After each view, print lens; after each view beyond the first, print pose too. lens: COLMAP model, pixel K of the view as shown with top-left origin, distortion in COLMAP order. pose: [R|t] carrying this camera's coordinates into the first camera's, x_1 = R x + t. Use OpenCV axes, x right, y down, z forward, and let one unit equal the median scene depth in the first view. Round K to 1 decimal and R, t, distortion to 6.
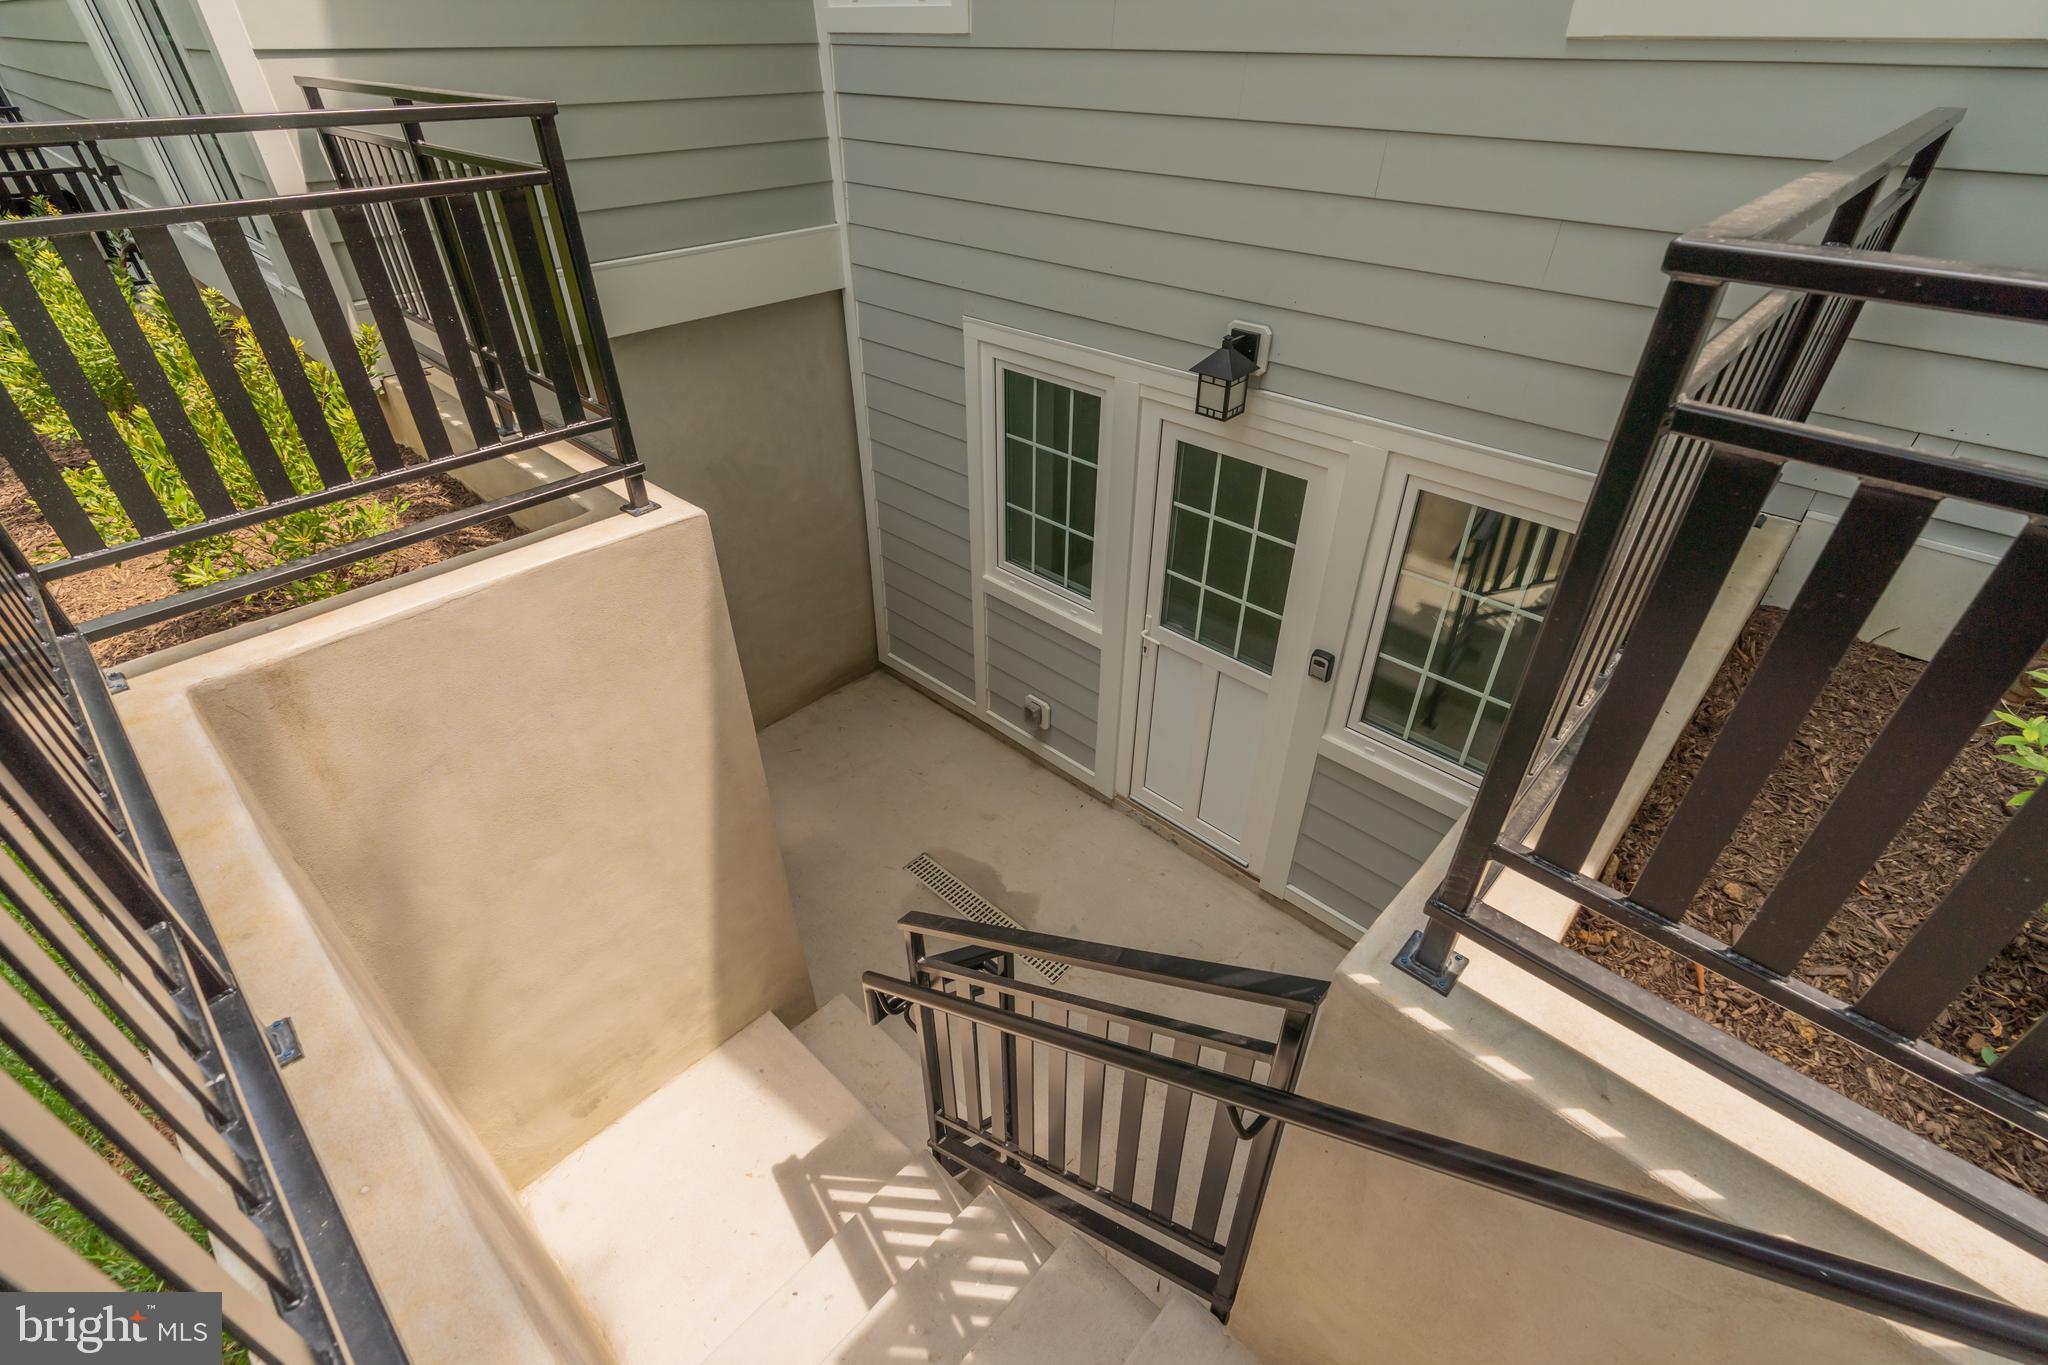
lens RADIAL K [[928.6, 0, 1024.0], [0, 928.6, 682.5], [0, 0, 1]] dist [-0.004827, -0.000258]
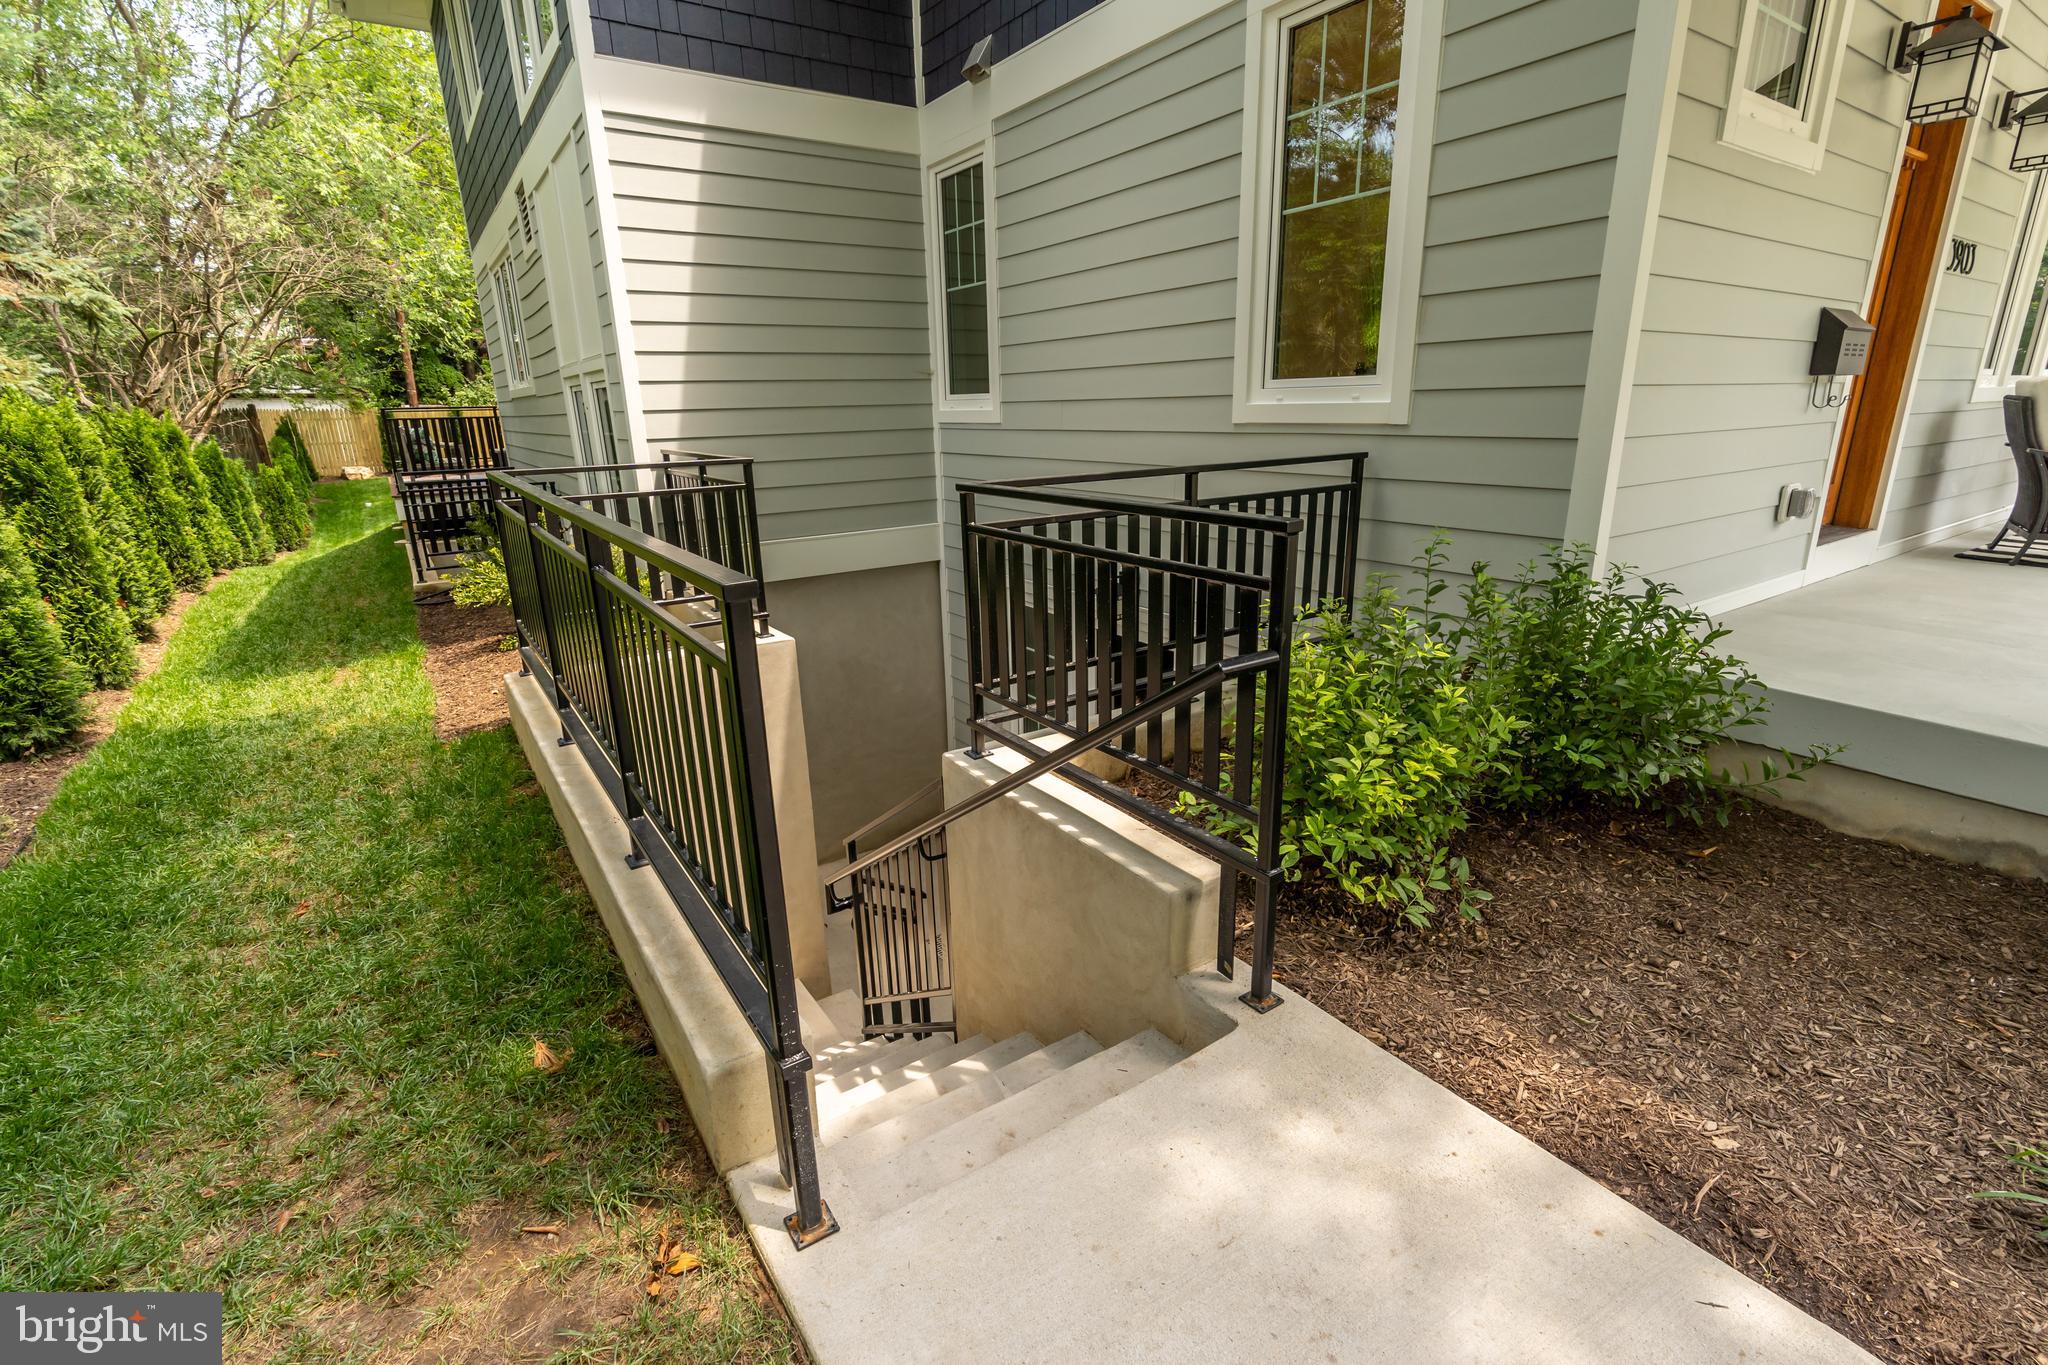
lens RADIAL K [[934.1, 0, 1024.0], [0, 934.1, 682.5], [0, 0, 1]] dist [-0.001034, -0.000031]
pose [[0.973654, 0.042407, -0.224050, 0.466384], [-0.111567, 0.945512, -0.305875, 0.367121], [0.198871, 0.322813, 0.925333, -0.571945]]
